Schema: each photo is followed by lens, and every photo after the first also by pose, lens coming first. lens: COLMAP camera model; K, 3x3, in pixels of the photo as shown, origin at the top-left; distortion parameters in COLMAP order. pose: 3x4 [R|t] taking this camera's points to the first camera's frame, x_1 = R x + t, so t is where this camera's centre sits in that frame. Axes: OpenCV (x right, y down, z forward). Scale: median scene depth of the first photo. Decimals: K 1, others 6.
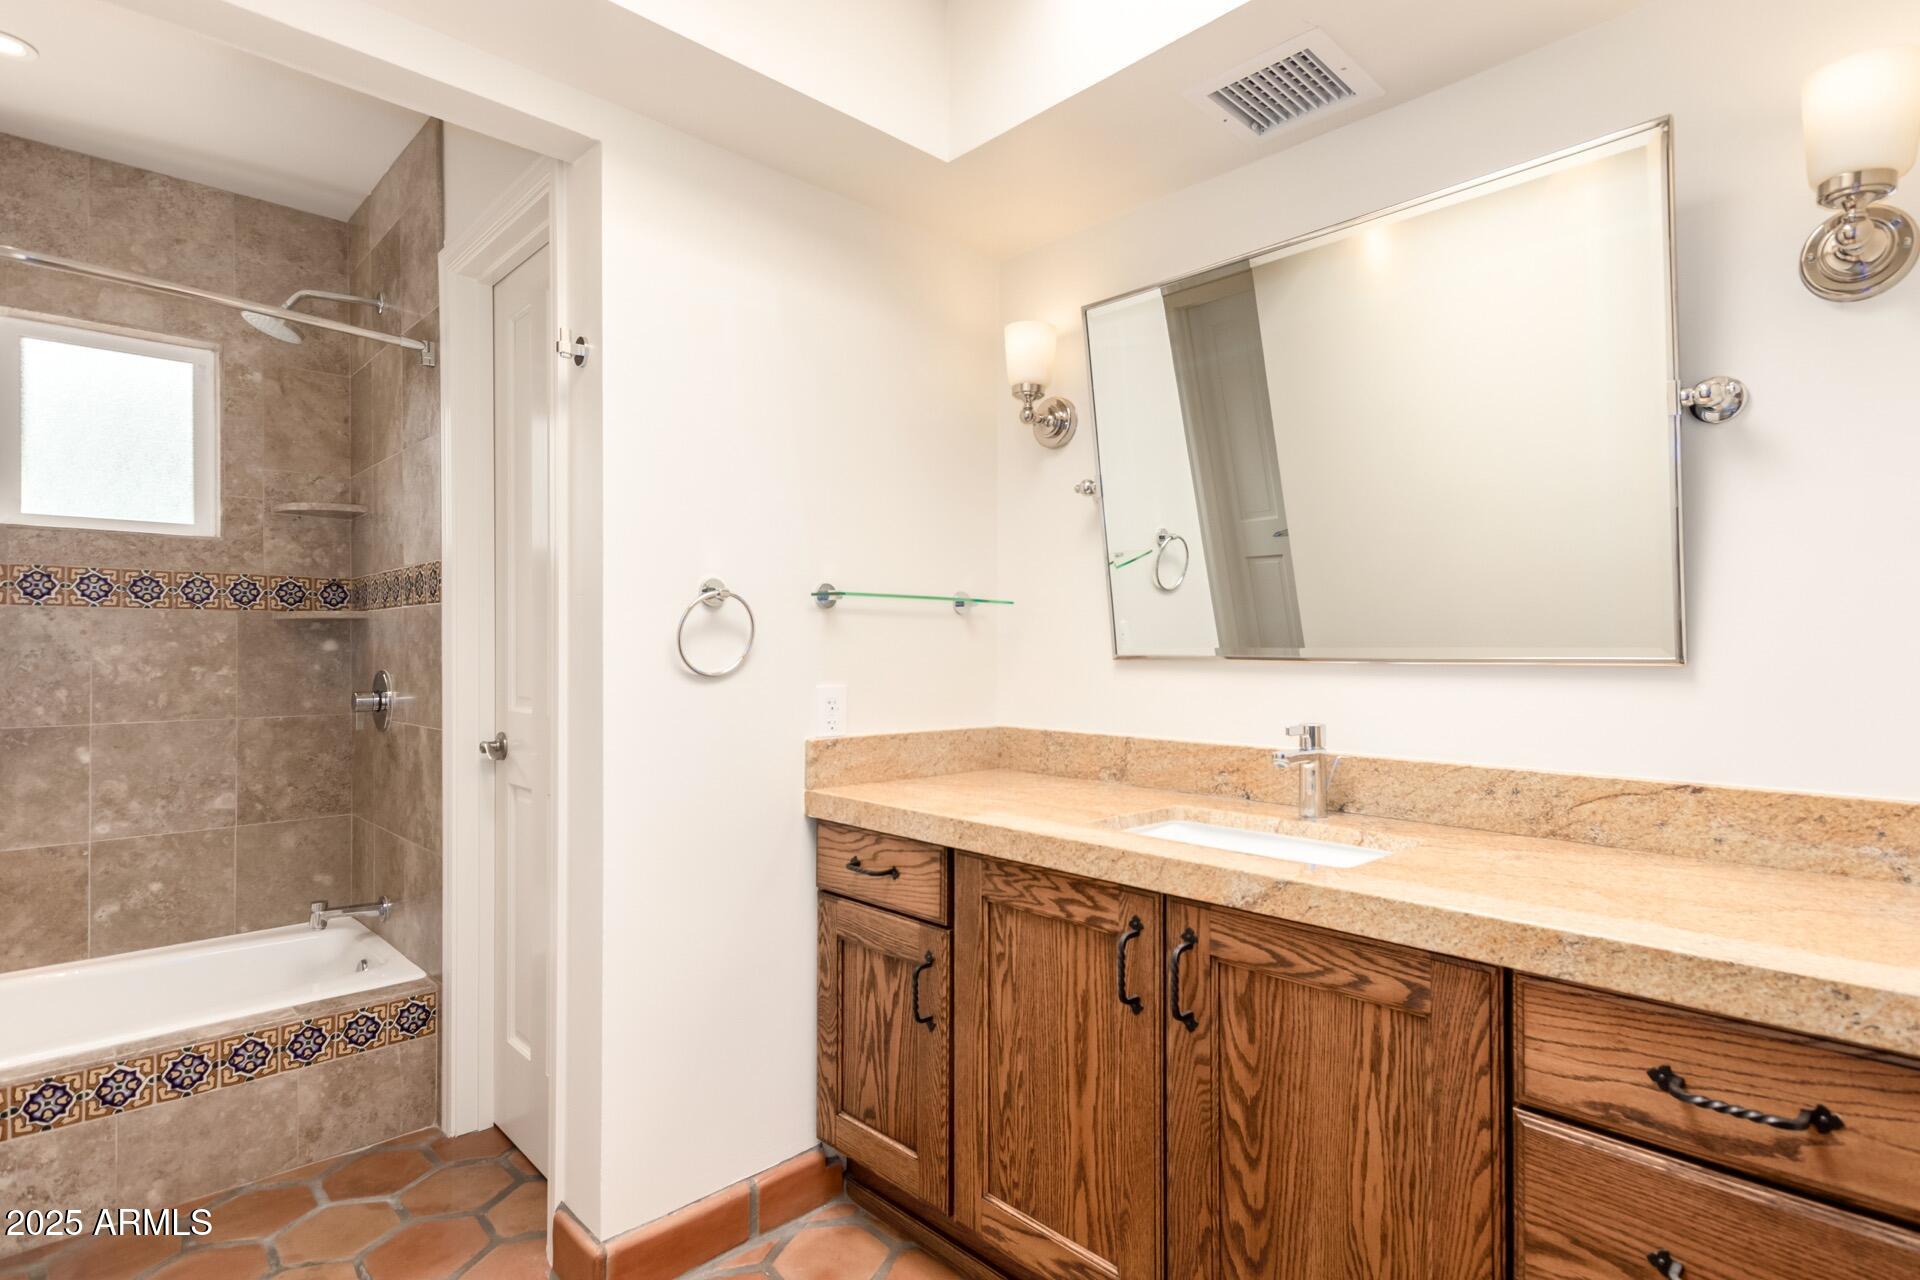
lens RADIAL K [[1005.2, 0, 969.3], [0, 1005.2, 650.3], [0, 0, 1]] dist [0.028694, -0.012742]
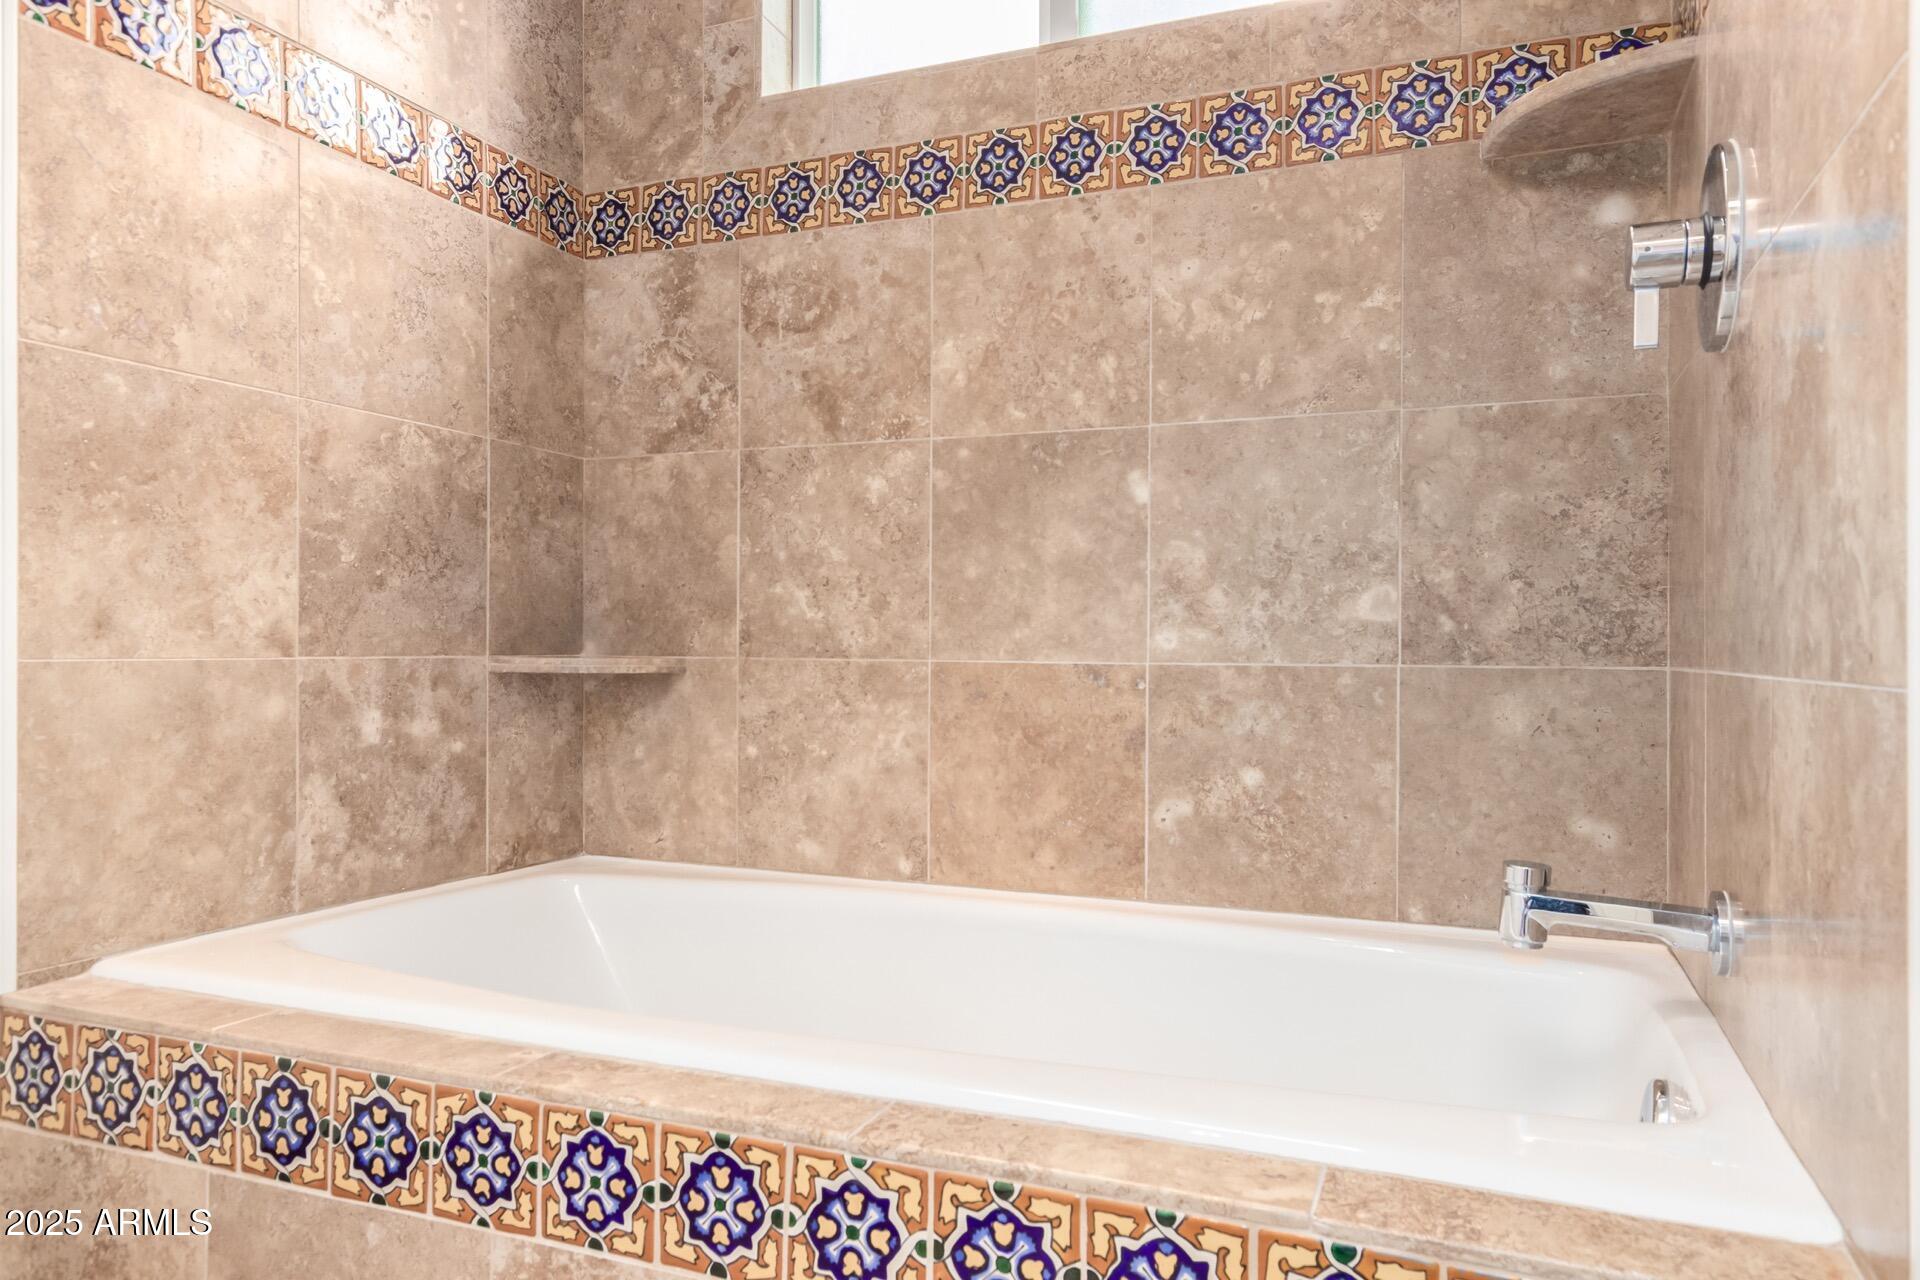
lens RADIAL K [[1273.6, 0, 970.4], [0, 1273.6, 634.0], [0, 0, 1]] dist [0.017025, 0.004283]
pose [[0.408604, -0.006386, -0.912690, -0.329523], [-0.014875, 0.999796, -0.013656, 0.180572], [0.912591, 0.019156, 0.408425, 0.659993]]
